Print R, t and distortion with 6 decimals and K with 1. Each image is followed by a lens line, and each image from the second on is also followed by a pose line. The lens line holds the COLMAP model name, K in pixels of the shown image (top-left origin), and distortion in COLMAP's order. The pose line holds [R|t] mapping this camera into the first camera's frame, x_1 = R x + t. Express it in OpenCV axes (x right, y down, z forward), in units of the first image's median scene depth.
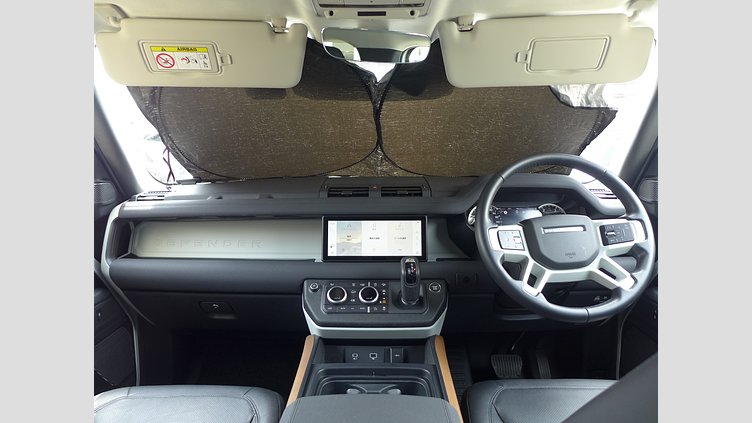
lens RADIAL K [[421.4, 0, 374.9], [0, 421.4, 207.1], [0, 0, 1]] dist [-0.046915, 0.002839]
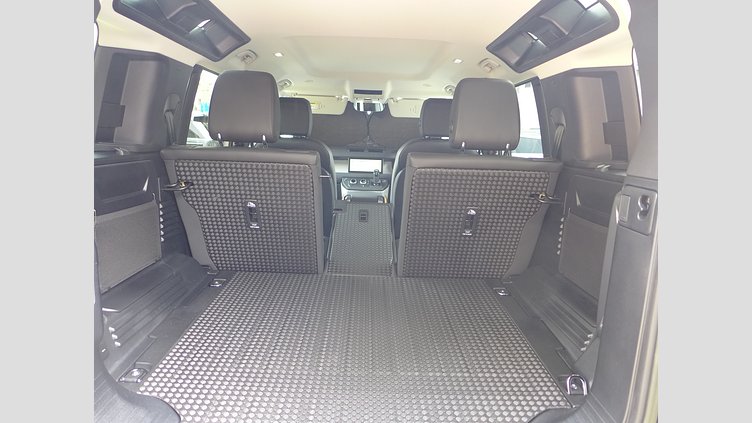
lens RADIAL K [[433.1, 0, 376.2], [0, 433.1, 210.3], [0, 0, 1]] dist [-0.026846, -0.001047]
pose [[0.998826, 0.032037, 0.036334, -0.035523], [-0.032948, 0.999150, 0.024762, 0.397734], [-0.035510, -0.025930, 0.999033, -2.635200]]
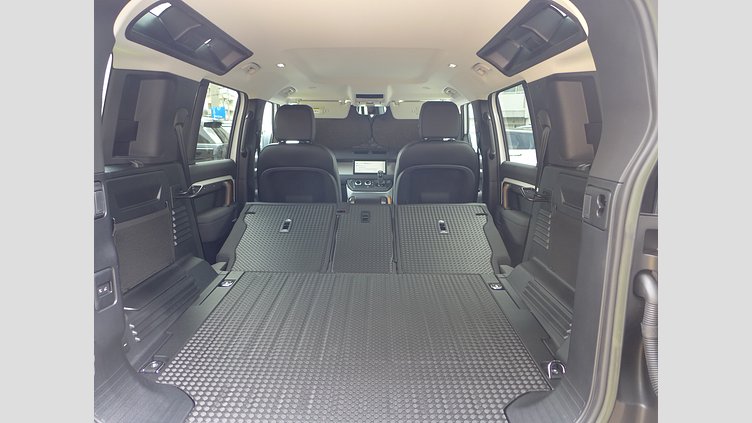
lens RADIAL K [[433.1, 0, 376.2], [0, 433.1, 210.5], [0, 0, 1]] dist [-0.026846, -0.001047]
pose [[0.999920, 0.007527, 0.010209, 0.018238], [-0.007807, 0.999585, 0.027733, 0.384387], [-0.009996, -0.027811, 0.999563, -2.742535]]
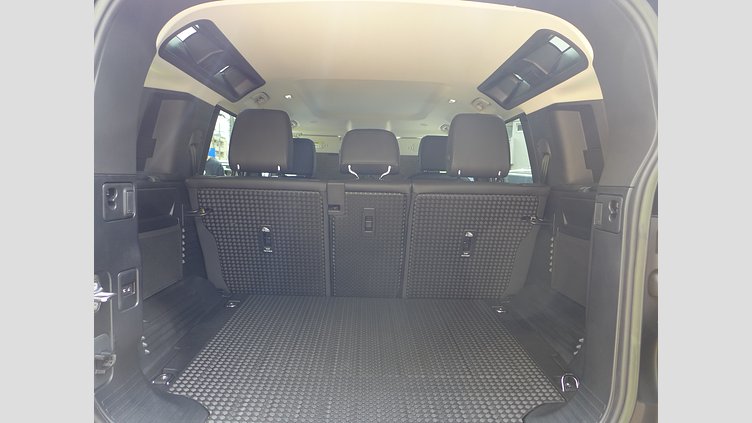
lens RADIAL K [[433.1, 0, 376.8], [0, 433.1, 207.7], [0, 0, 1]] dist [-0.026846, -0.001047]
pose [[0.998898, 0.024627, 0.039957, -0.068742], [-0.021368, 0.996564, -0.080027, 0.478238], [-0.041791, 0.079085, 0.995991, -2.780899]]
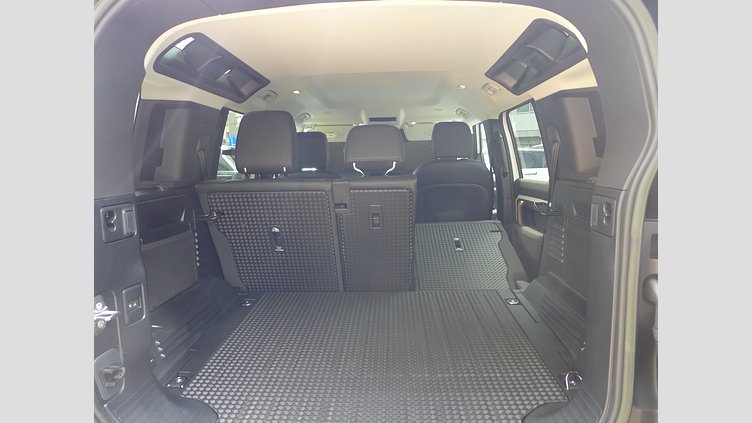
lens RADIAL K [[433.1, 0, 376.0], [0, 433.1, 210.0], [0, 0, 1]] dist [-0.026846, -0.001047]
pose [[0.999476, -0.016090, -0.028092, 0.025047], [0.015319, 0.999506, -0.027445, 0.406341], [0.028519, 0.027000, 0.999229, -2.788389]]
